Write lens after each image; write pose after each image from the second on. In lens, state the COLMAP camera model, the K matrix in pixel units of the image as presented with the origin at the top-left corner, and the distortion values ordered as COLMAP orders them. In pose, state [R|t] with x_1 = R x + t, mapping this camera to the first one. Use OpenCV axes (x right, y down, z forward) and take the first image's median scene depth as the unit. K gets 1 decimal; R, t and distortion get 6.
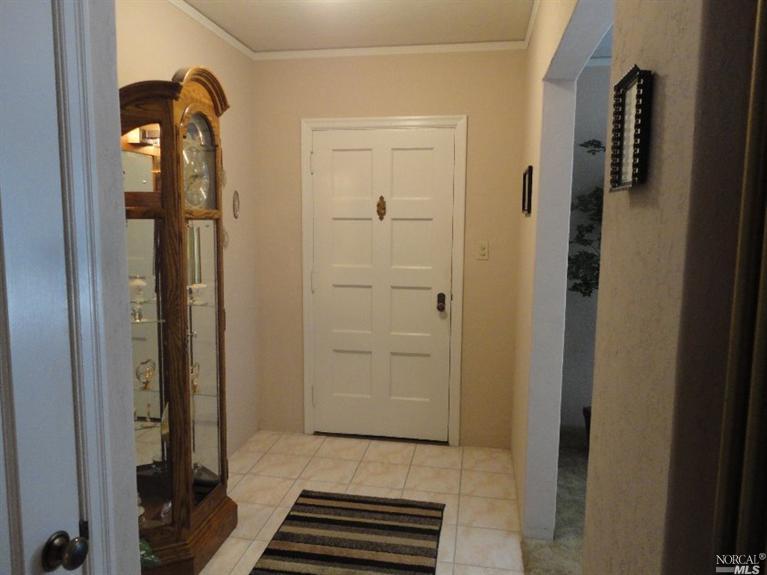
lens RADIAL K [[555.3, 0, 383.5], [0, 555.3, 287.5], [0, 0, 1]] dist [0.000795, -0.000362]
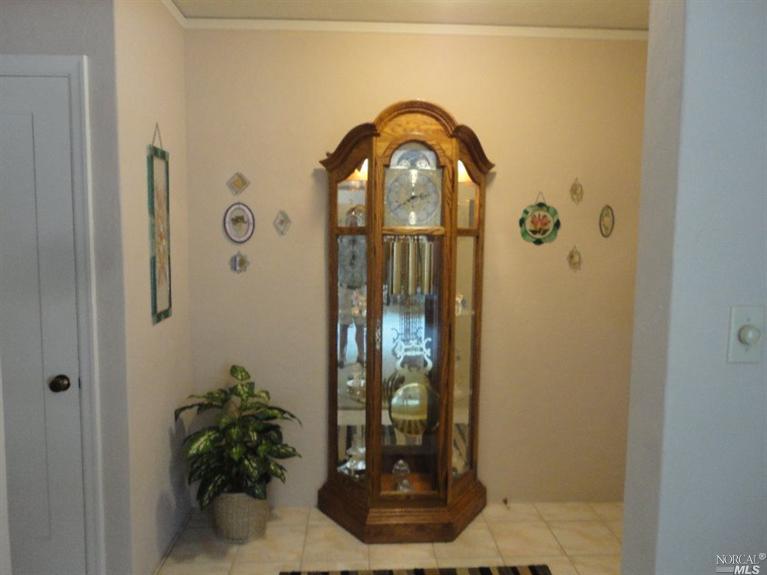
lens RADIAL K [[555.3, 0, 383.5], [0, 555.3, 287.5], [0, 0, 1]] dist [0.000795, -0.000362]
pose [[0.222666, 0.080255, -0.971586, 0.671888], [-0.128184, 0.990364, 0.052430, -0.064171], [0.966431, 0.112868, 0.230808, 0.630896]]
